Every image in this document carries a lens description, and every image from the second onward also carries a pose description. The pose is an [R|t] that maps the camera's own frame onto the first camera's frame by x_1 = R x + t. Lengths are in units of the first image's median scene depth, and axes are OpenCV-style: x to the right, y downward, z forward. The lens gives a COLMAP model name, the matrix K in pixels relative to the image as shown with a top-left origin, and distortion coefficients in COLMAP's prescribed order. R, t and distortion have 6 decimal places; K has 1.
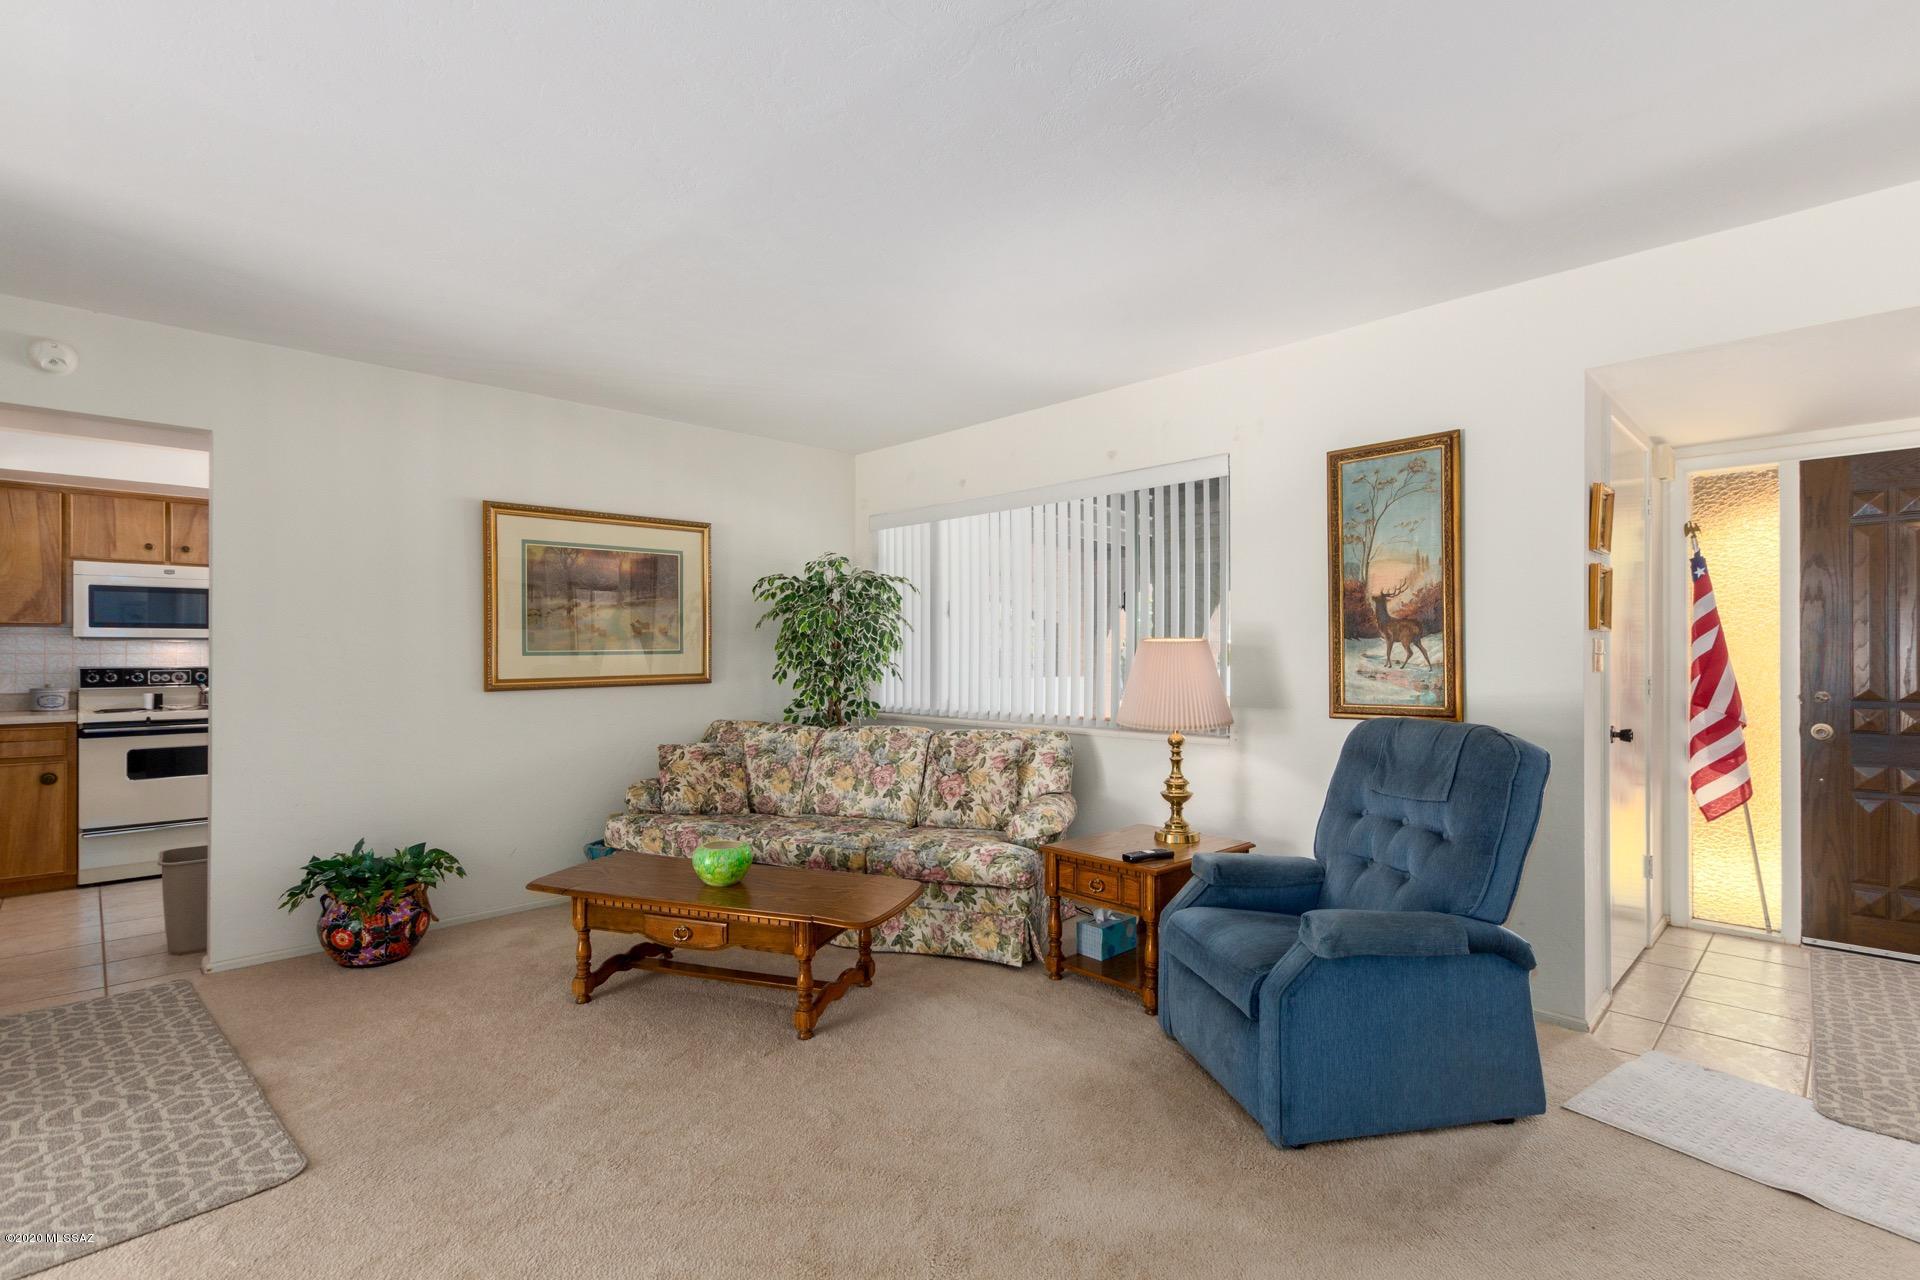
lens RADIAL K [[883.7, 0, 969.1], [0, 883.7, 649.7], [0, 0, 1]] dist [0.005737, -0.001804]
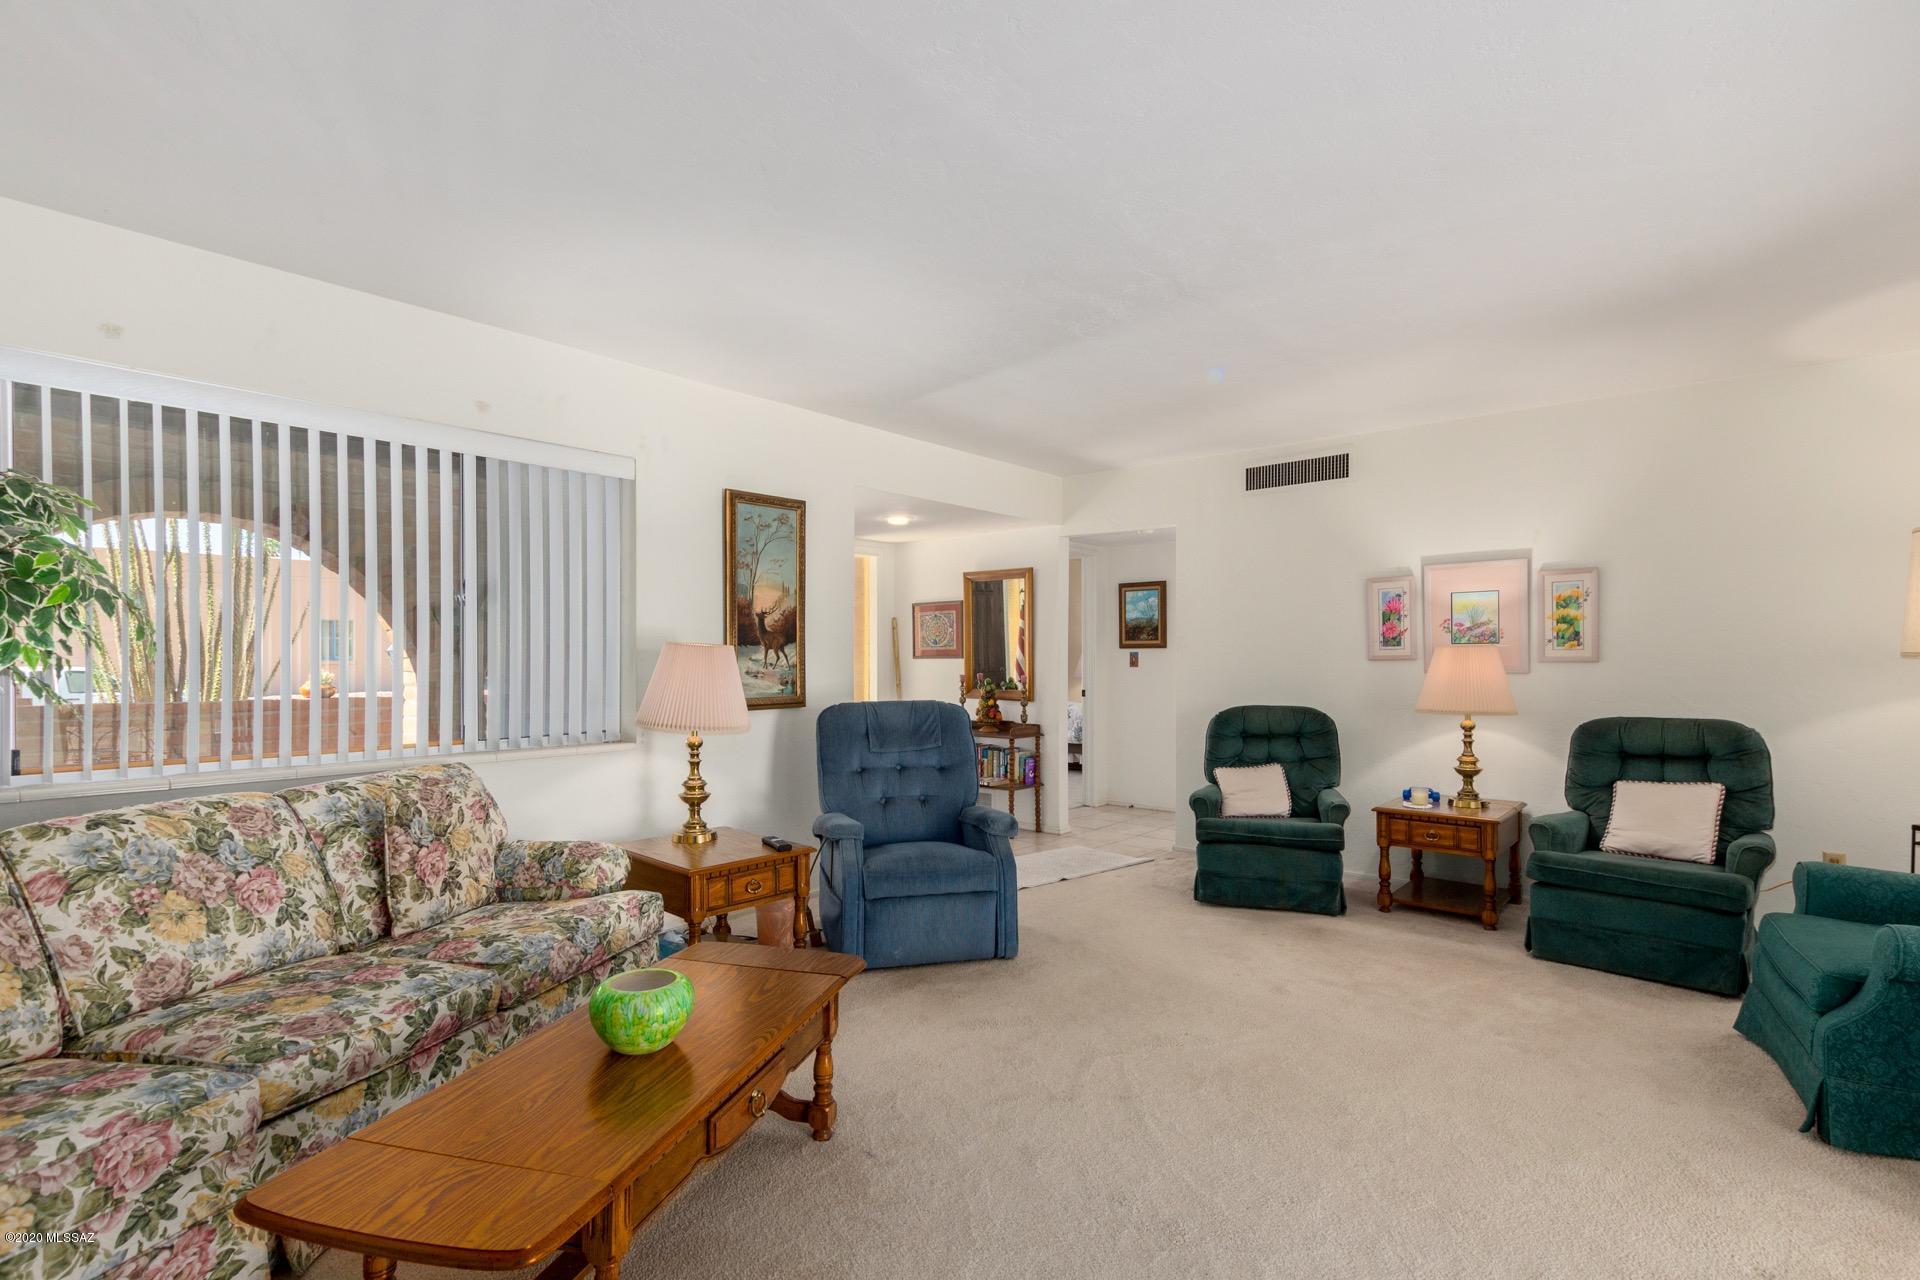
lens RADIAL K [[883.7, 0, 961.5], [0, 883.7, 658.5], [0, 0, 1]] dist [0.005737, -0.001804]
pose [[-0.058410, 0.001012, 0.998292, -0.638804], [-0.001570, 0.999998, -0.001106, 0.004848], [-0.998291, -0.001632, -0.058408, 0.598596]]
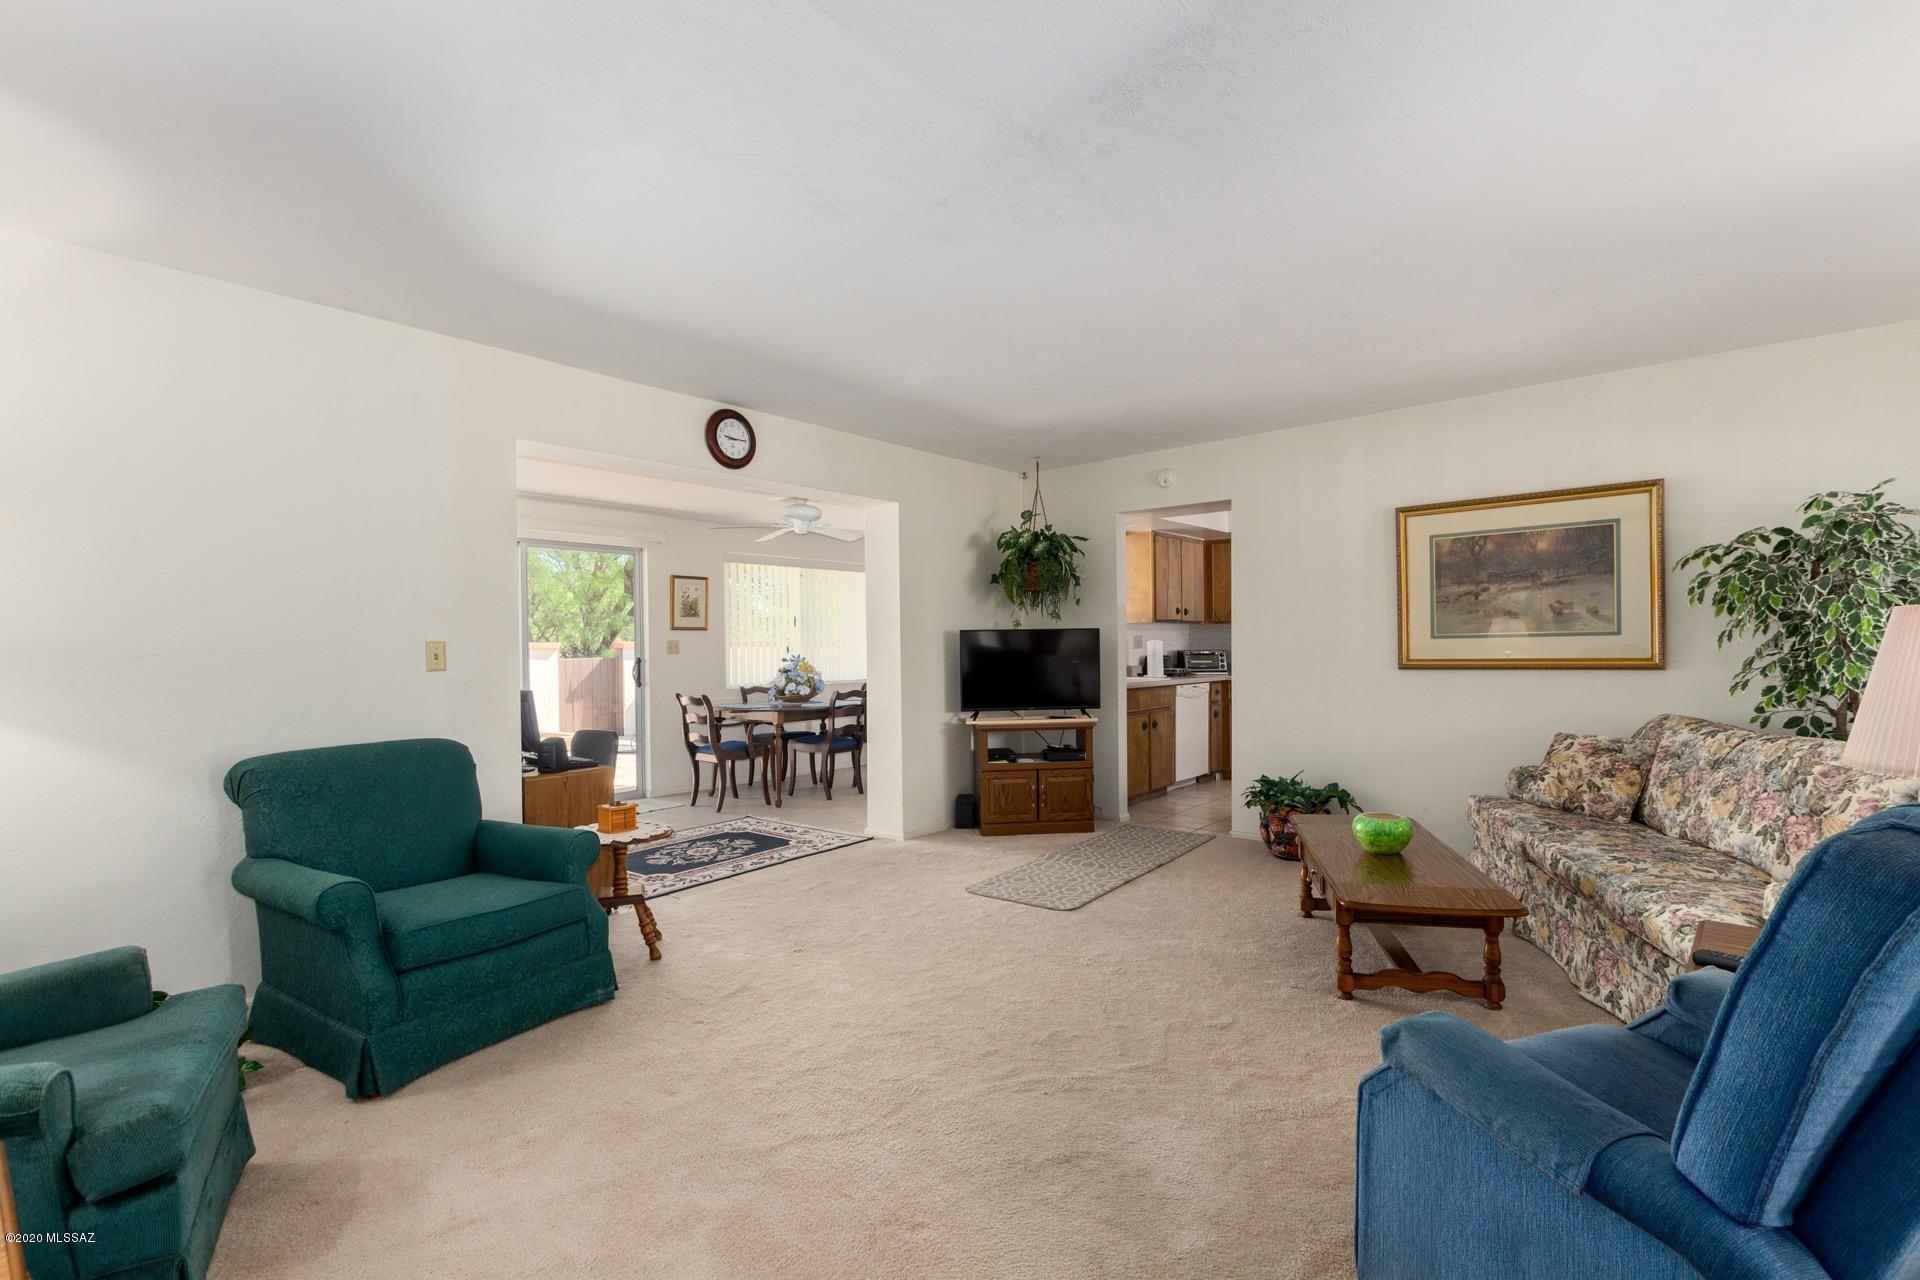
lens RADIAL K [[883.7, 0, 968.9], [0, 883.7, 654.6], [0, 0, 1]] dist [0.005737, -0.001804]
pose [[0.086946, 0.012491, -0.996135, 0.539182], [0.014819, 0.999795, 0.013831, 0.002529], [0.996103, -0.015965, 0.086743, 0.300823]]
